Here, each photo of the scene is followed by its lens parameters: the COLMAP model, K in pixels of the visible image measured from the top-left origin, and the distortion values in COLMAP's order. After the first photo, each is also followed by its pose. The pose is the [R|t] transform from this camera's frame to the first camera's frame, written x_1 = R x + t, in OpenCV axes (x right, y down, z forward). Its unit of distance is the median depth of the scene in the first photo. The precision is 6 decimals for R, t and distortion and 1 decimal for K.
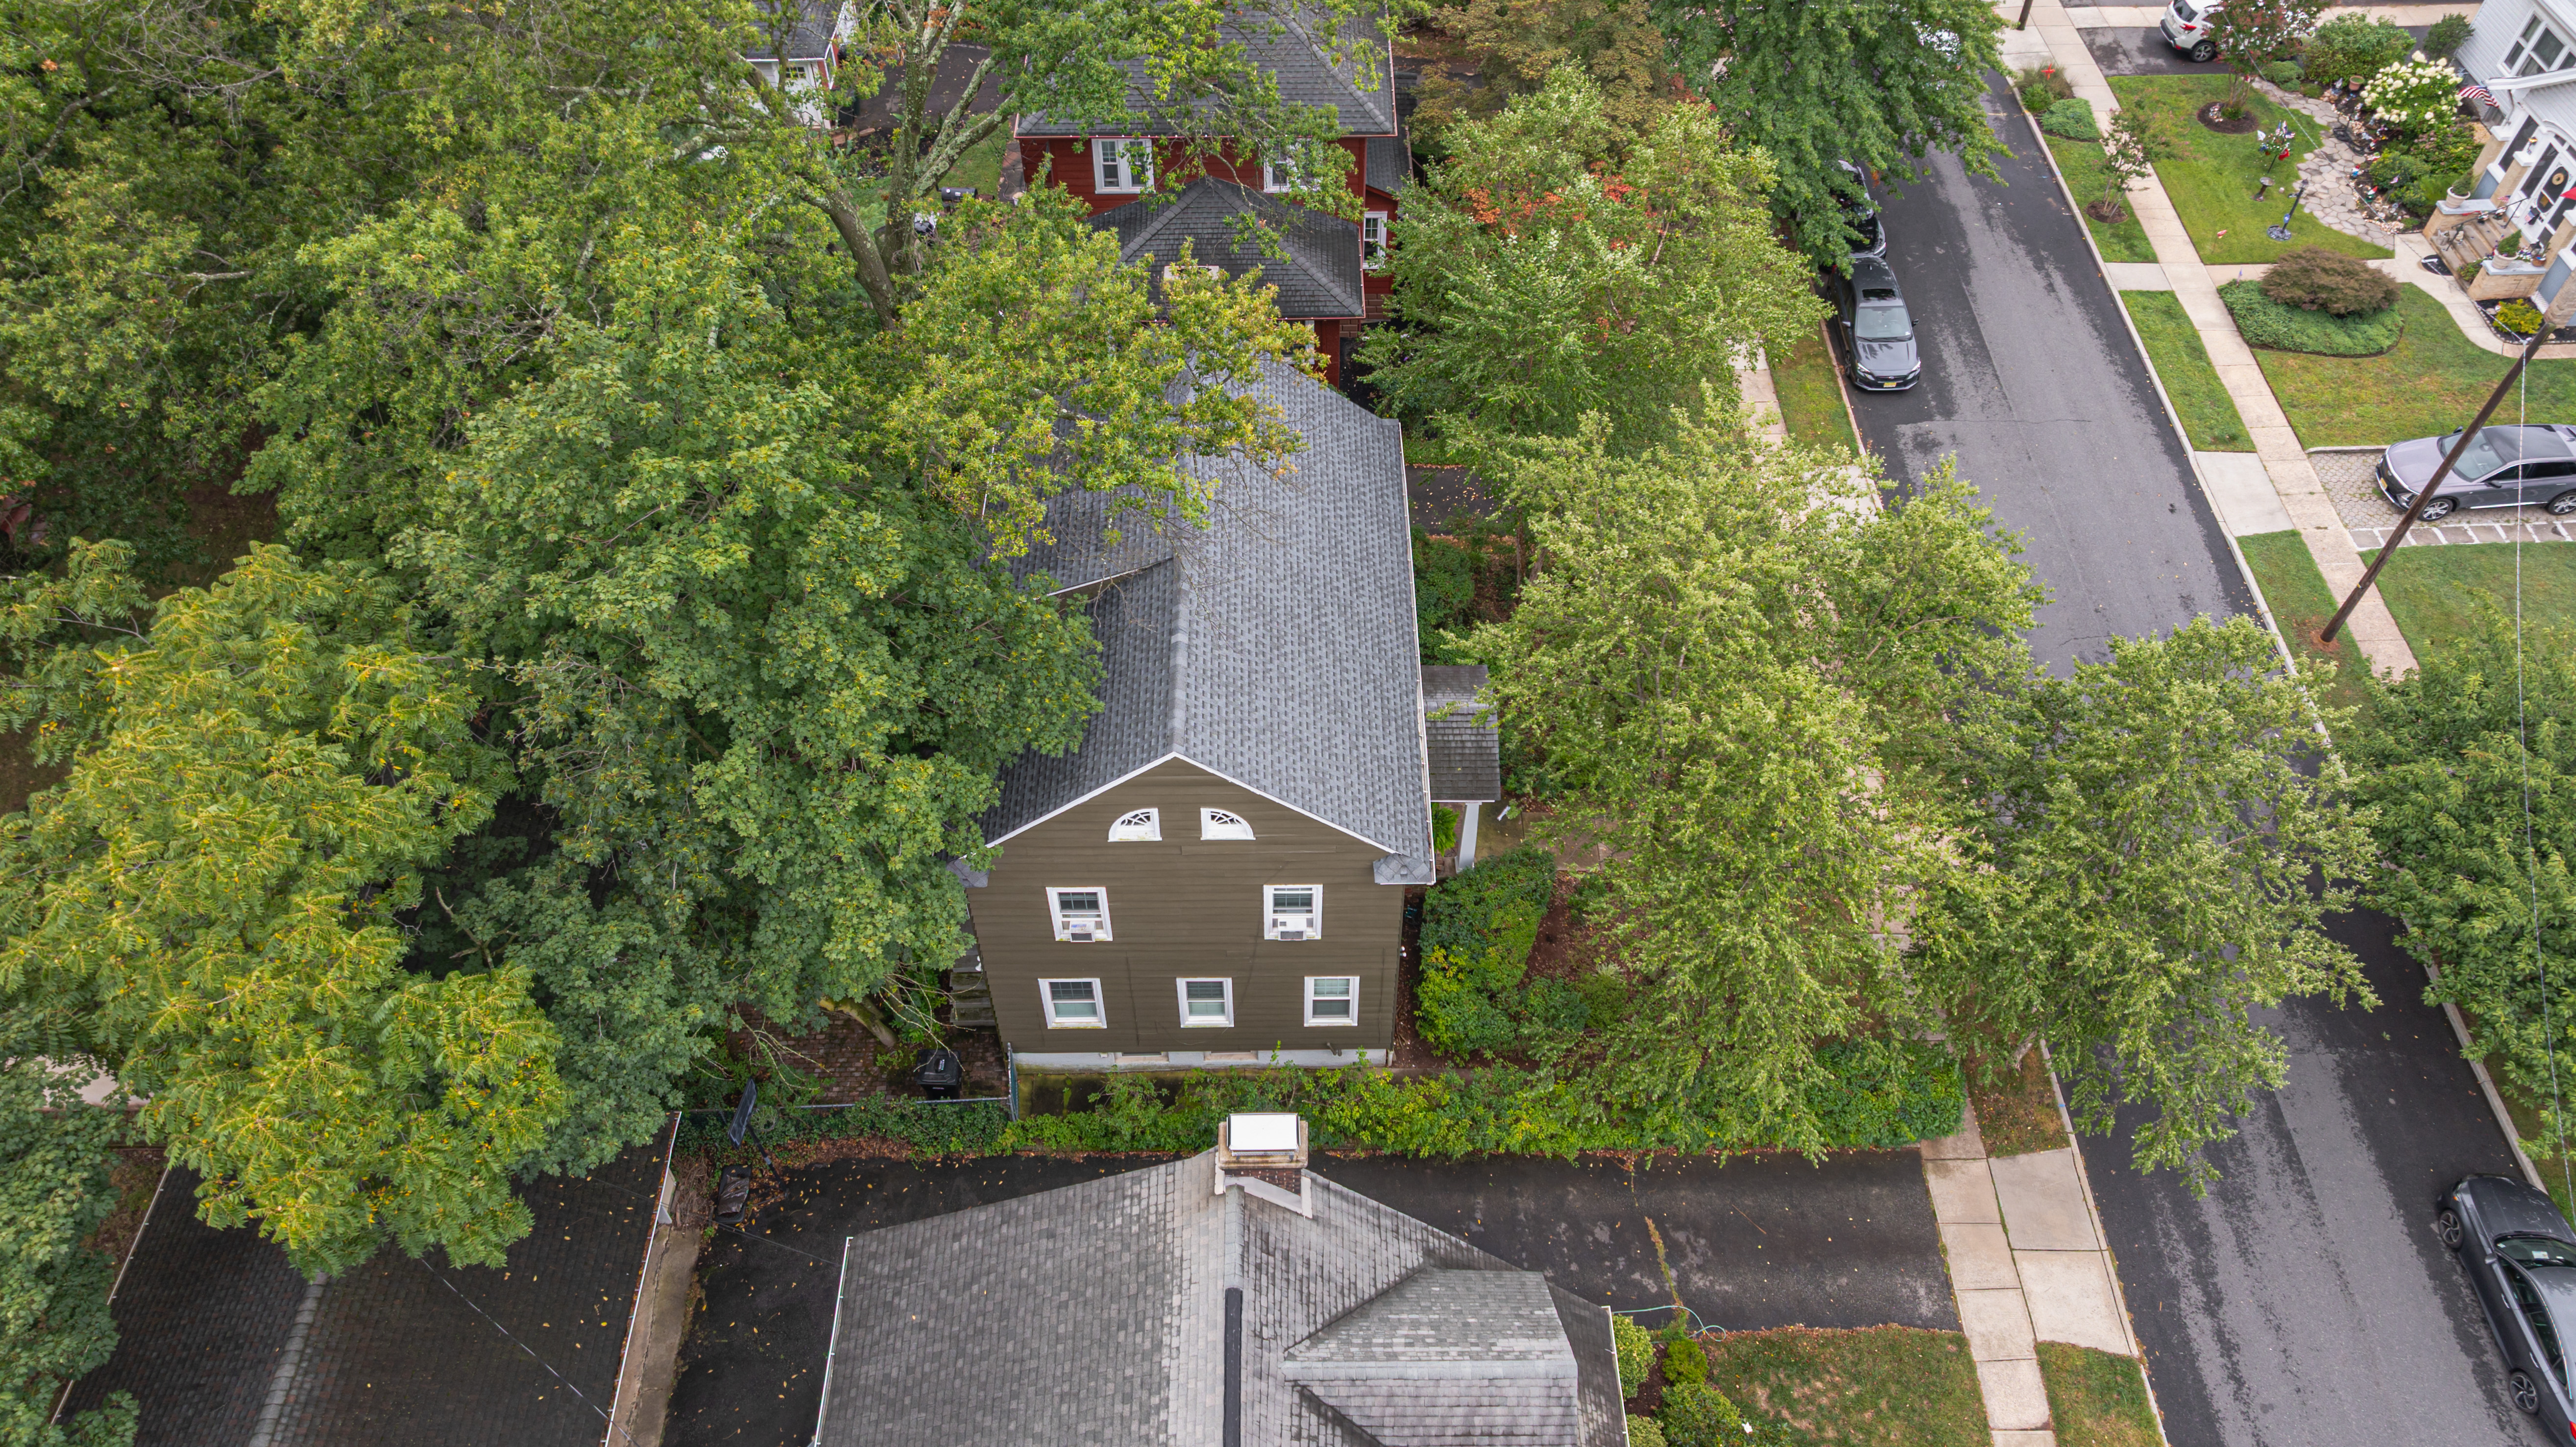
lens RADIAL K [[1817.7, 0, 1299.7], [0, 1817.7, 716.4], [0, 0, 1]] dist [-0.038967, 0.029483]
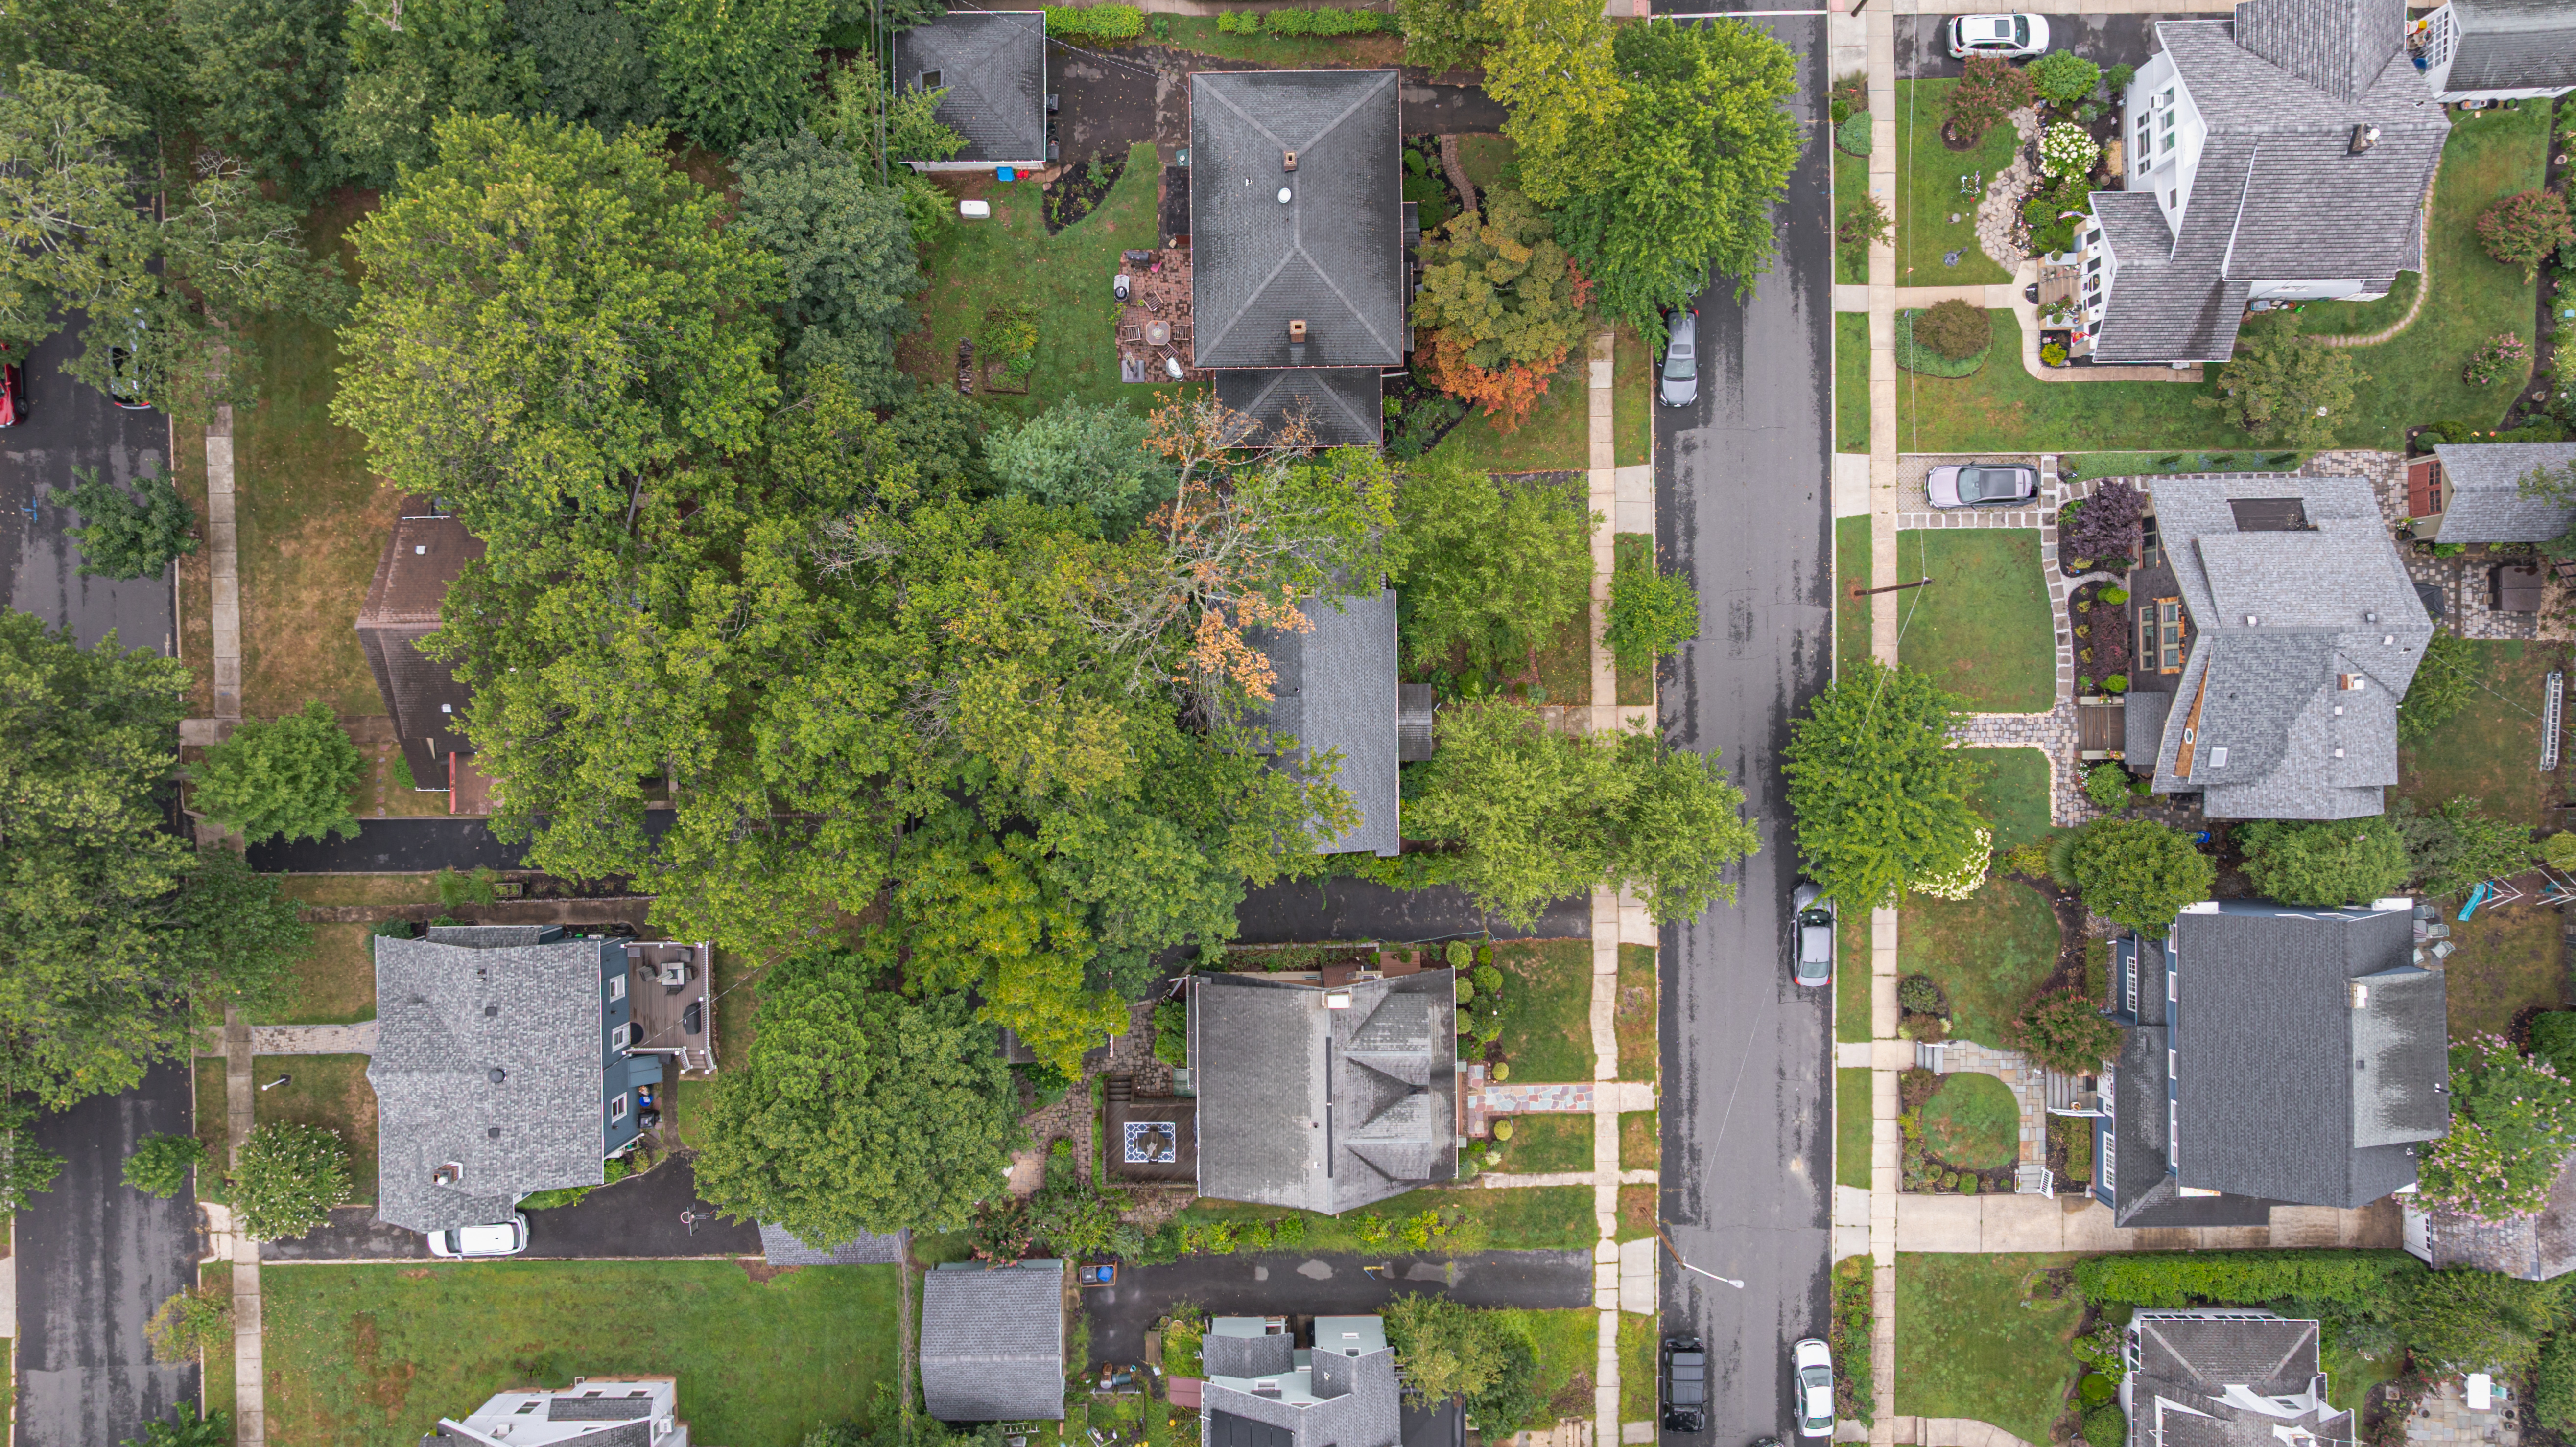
lens RADIAL K [[1817.6, 0, 1296.8], [0, 1817.6, 723.2], [0, 0, 1]] dist [-0.038967, 0.029483]
pose [[0.999996, 0.001787, -0.002060, -0.060599], [0.000010, 0.752979, 0.658044, -1.586056], [0.002728, -0.658042, 0.752976, -0.774066]]
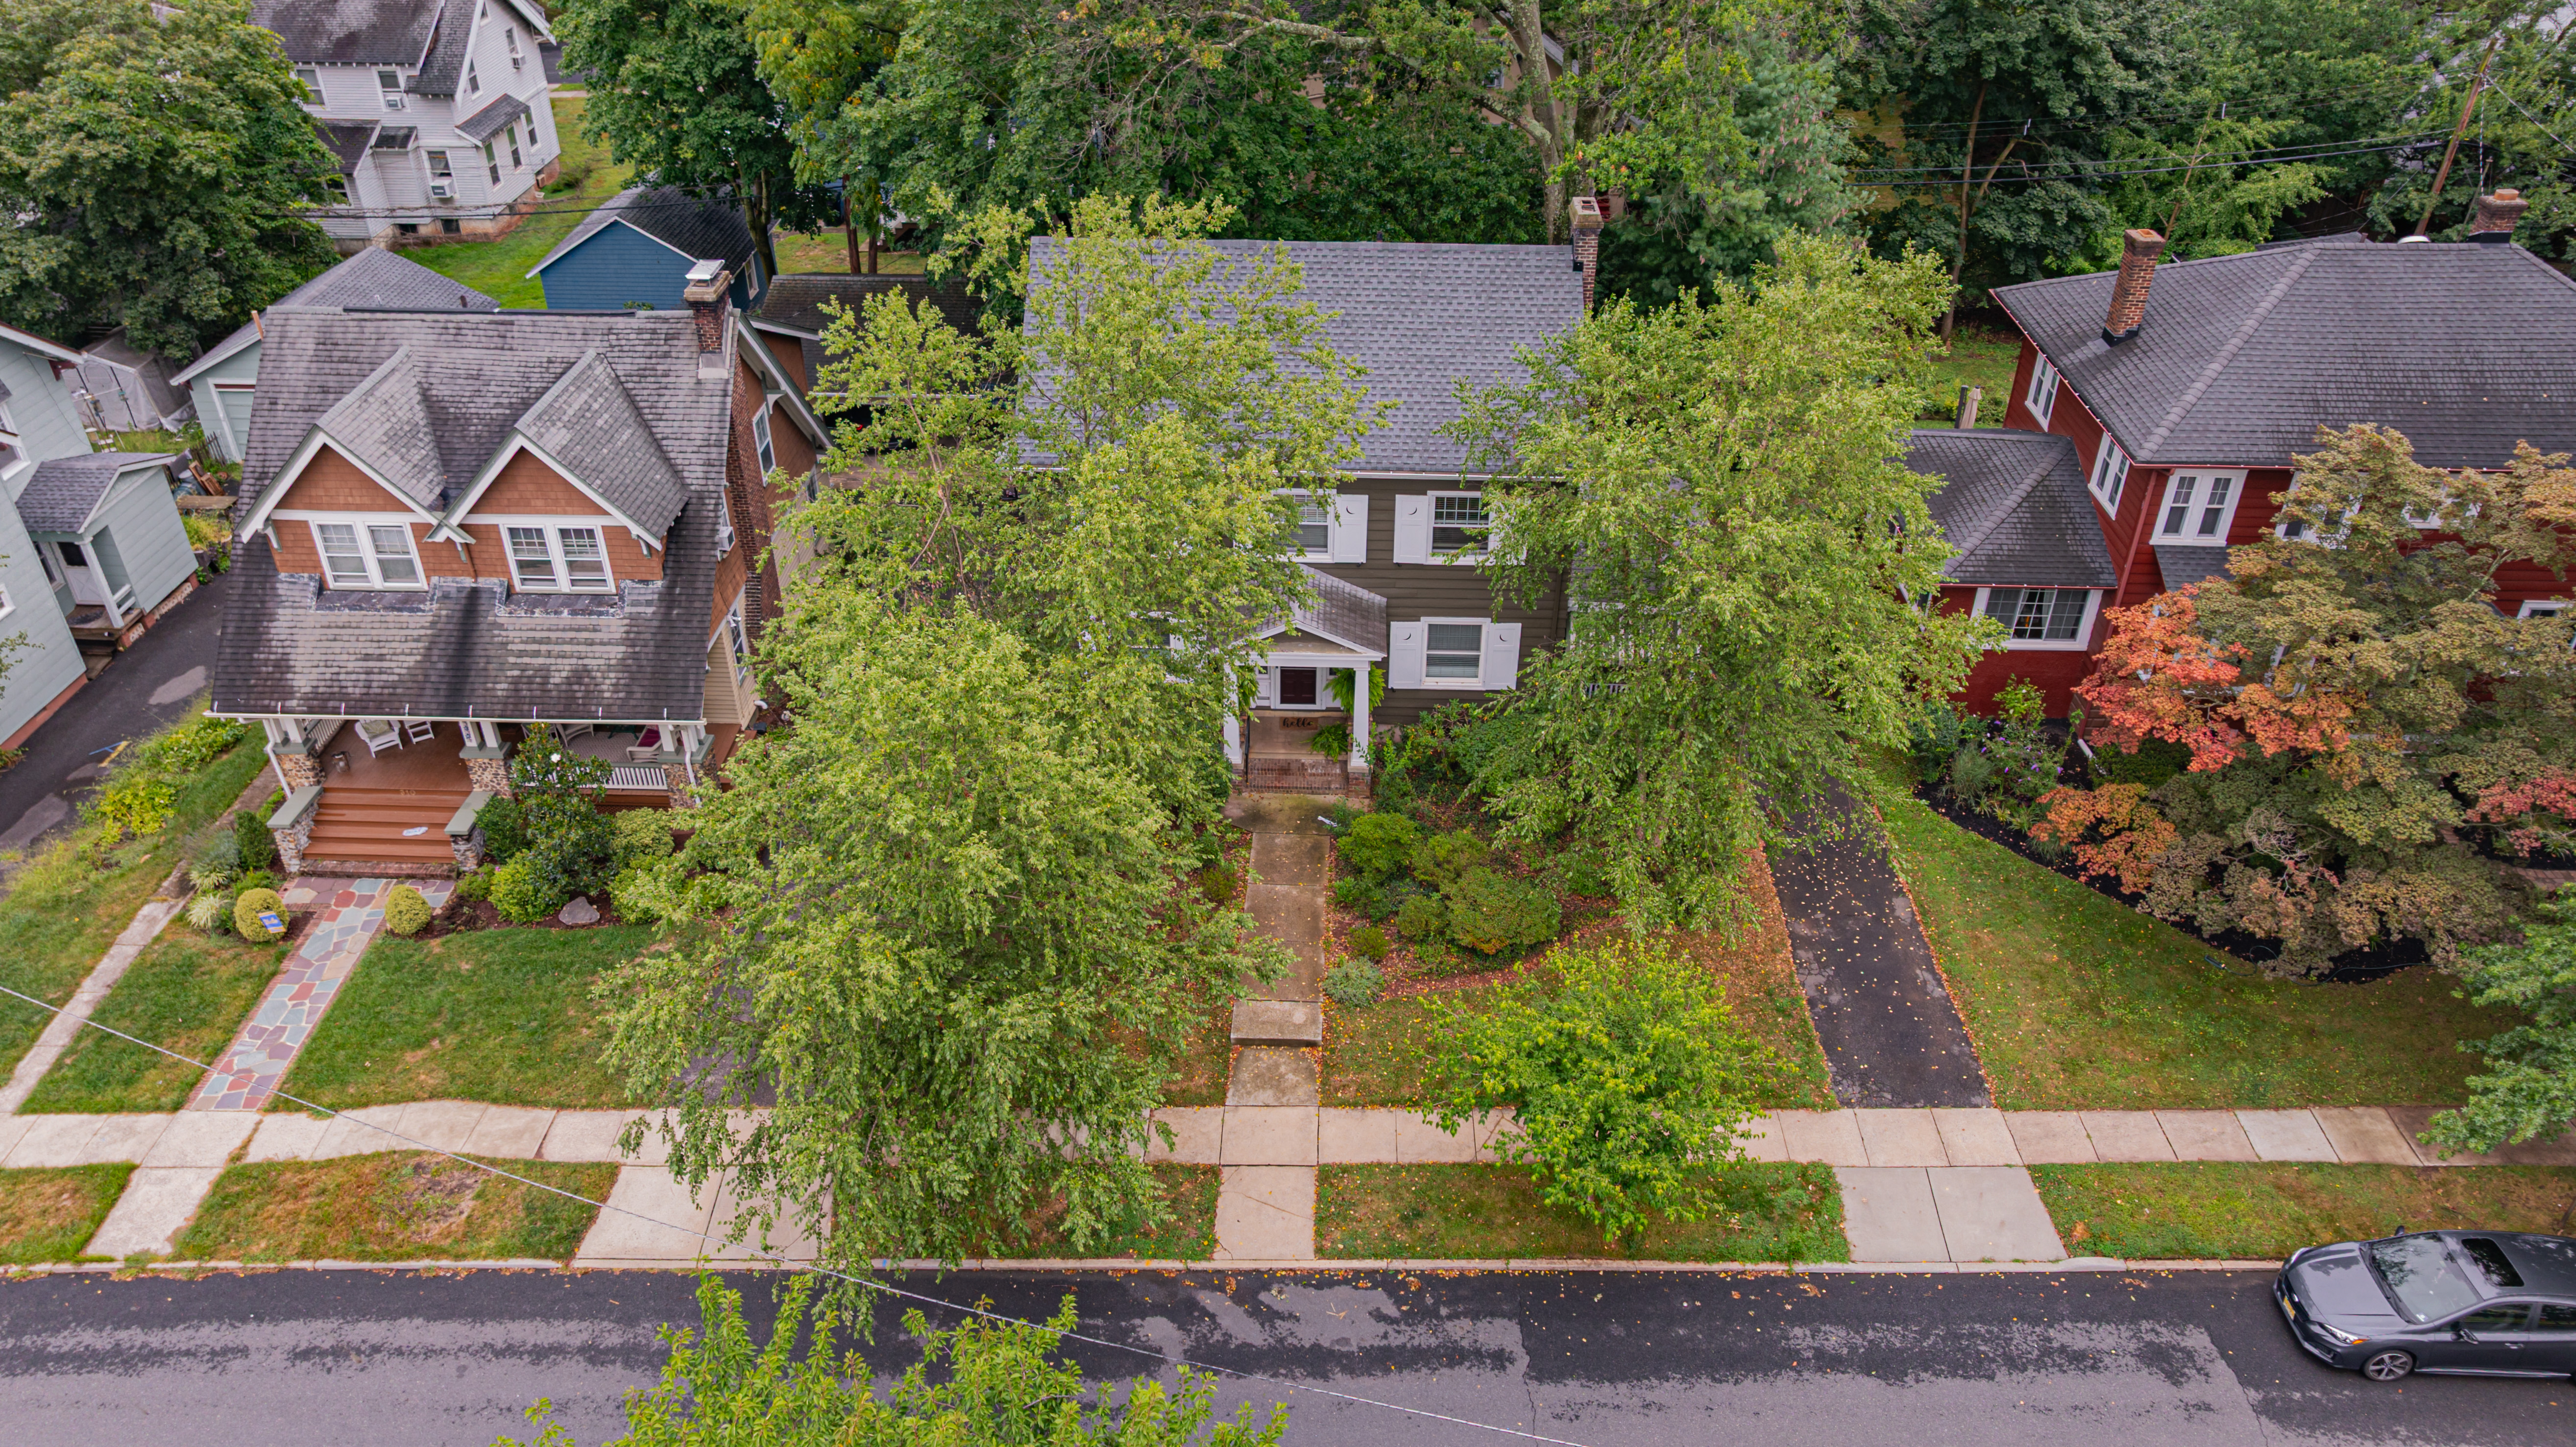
lens RADIAL K [[1817.7, 0, 1291.6], [0, 1817.7, 716.8], [0, 0, 1]] dist [-0.038967, 0.029483]
pose [[-0.043033, 0.546039, -0.836654, 0.982893], [-0.761581, 0.524088, 0.381216, -0.359823], [0.646639, 0.653585, 0.393300, 0.674279]]
